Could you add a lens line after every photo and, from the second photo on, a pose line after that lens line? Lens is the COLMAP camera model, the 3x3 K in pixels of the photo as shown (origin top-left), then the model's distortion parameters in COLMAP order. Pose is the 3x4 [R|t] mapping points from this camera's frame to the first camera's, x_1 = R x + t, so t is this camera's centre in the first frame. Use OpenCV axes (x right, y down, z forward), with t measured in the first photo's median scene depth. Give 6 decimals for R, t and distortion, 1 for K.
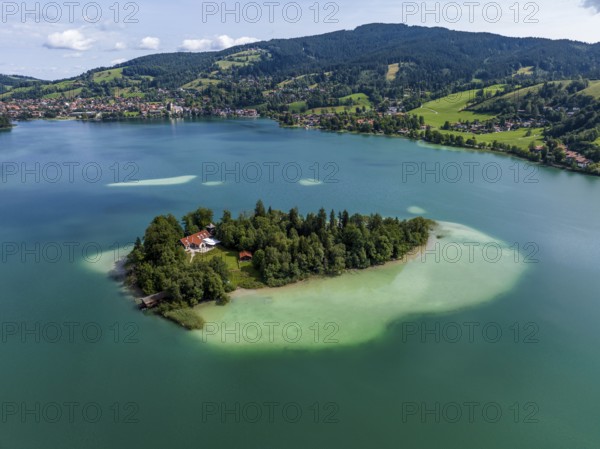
lens RADIAL K [[422.9, 0, 302.8], [0, 422.9, 224.8], [0, 0, 1]] dist [-0.038597, 0.007191]
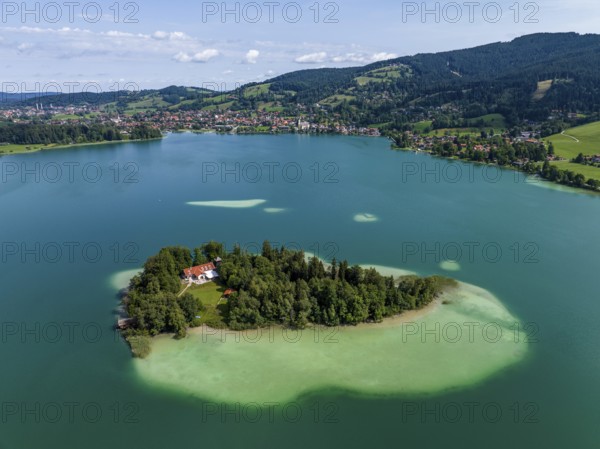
lens RADIAL K [[422.9, 0, 302.8], [0, 422.9, 224.8], [0, 0, 1]] dist [-0.038597, 0.007191]
pose [[0.936970, 0.106371, -0.332824, 0.069215], [-0.113324, 0.993557, -0.001490, -0.022031], [0.330522, 0.039113, 0.942988, 0.007906]]
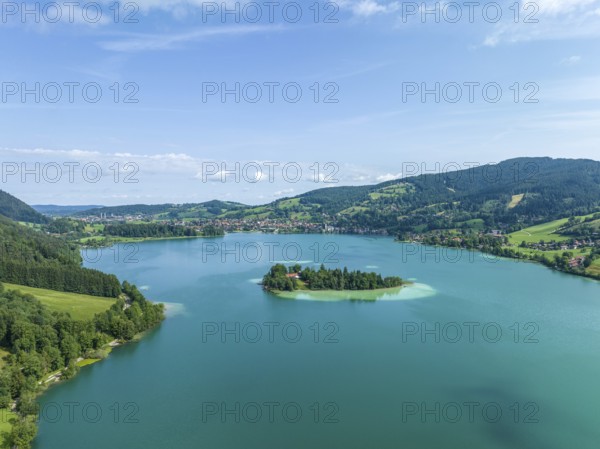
lens RADIAL K [[422.9, 0, 302.8], [0, 422.9, 224.8], [0, 0, 1]] dist [-0.038597, 0.007191]
pose [[0.920450, 0.018159, -0.390438, 0.142214], [-0.127480, 0.958244, -0.255965, 0.070427], [0.369487, 0.285376, 0.884330, -0.228006]]
